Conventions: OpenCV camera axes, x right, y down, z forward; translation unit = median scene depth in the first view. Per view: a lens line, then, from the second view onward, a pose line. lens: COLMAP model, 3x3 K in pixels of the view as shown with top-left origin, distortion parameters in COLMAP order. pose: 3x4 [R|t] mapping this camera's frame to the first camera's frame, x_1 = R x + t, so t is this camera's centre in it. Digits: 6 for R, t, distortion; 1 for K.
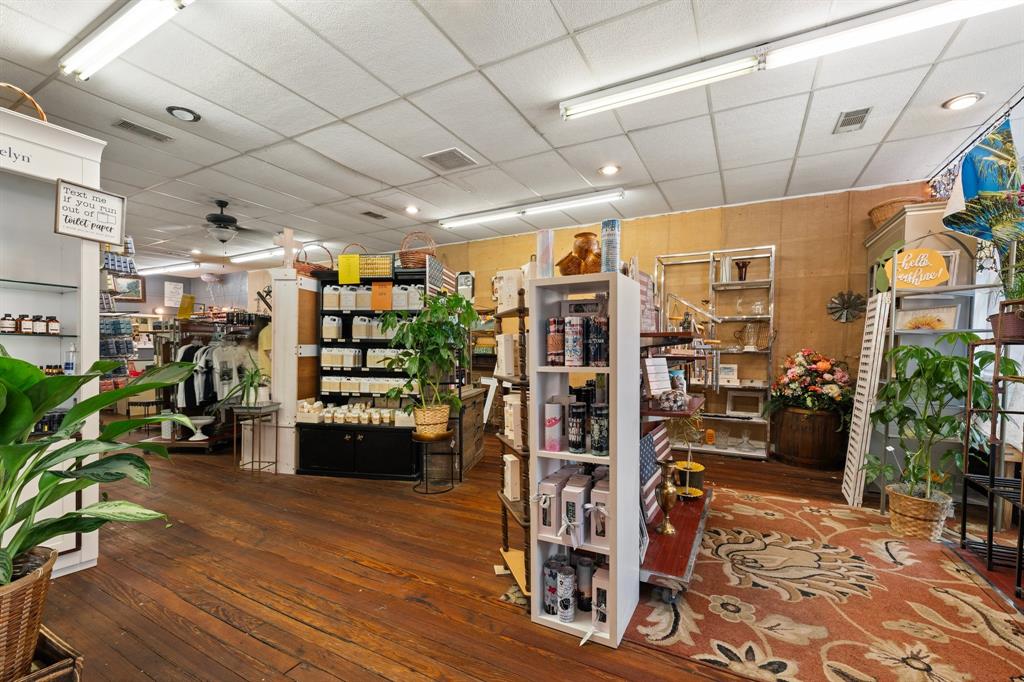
lens RADIAL K [[436.8, 0, 511.8], [0, 436.8, 363.3], [0, 0, 1]] dist [-0.002544, -0.000104]
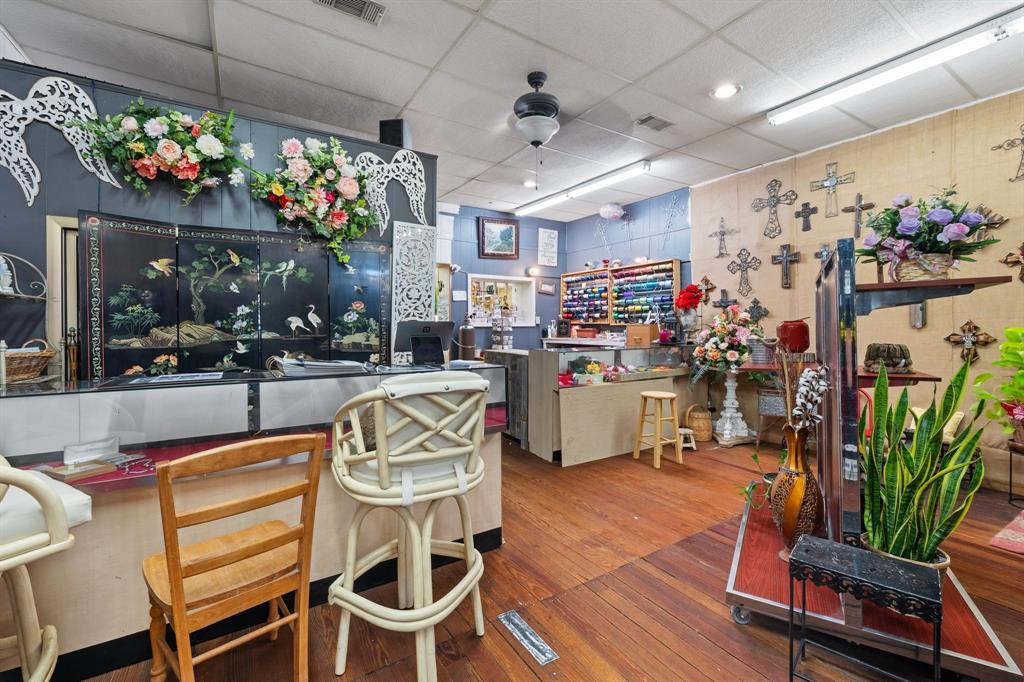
lens RADIAL K [[429.5, 0, 512.0], [0, 429.5, 326.0], [0, 0, 1]] dist [0.000060, 0.000008]
pose [[0.877446, 0.004336, -0.479656, -2.312359], [-0.018472, 0.999523, -0.024757, -0.088677], [0.479319, 0.030583, 0.877108, 1.823026]]
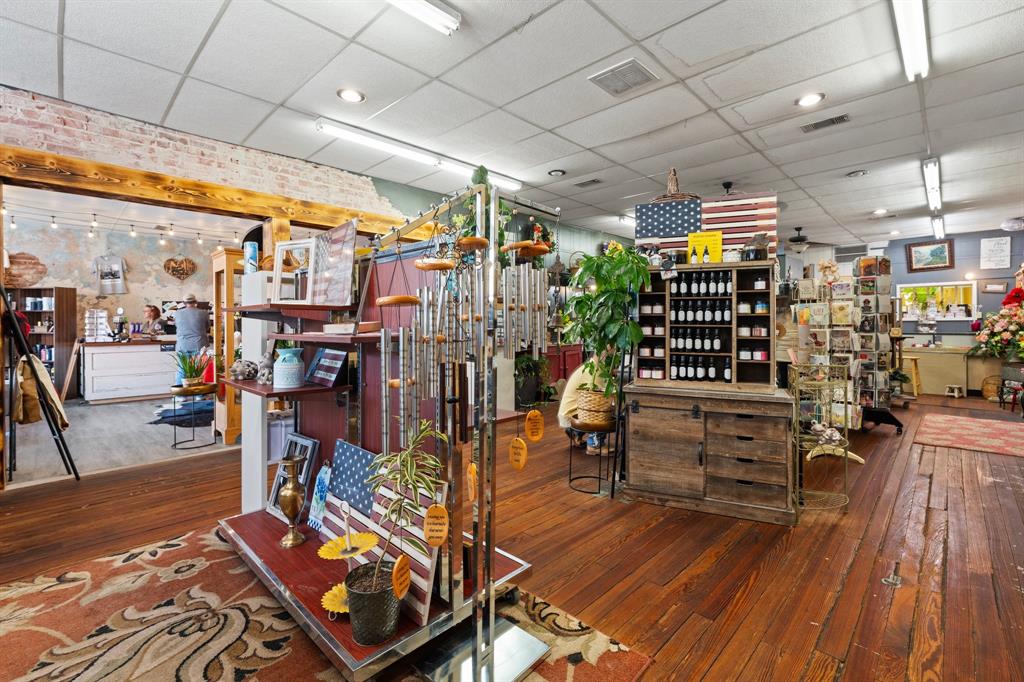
lens RADIAL K [[451.9, 0, 513.1], [0, 451.9, 319.7], [0, 0, 1]] dist [0.000248, -0.000005]
pose [[-0.263173, -0.005339, -0.964734, 1.135193], [-0.030356, 0.999535, 0.002749, -0.055658], [0.964271, 0.030009, -0.263213, 1.711177]]
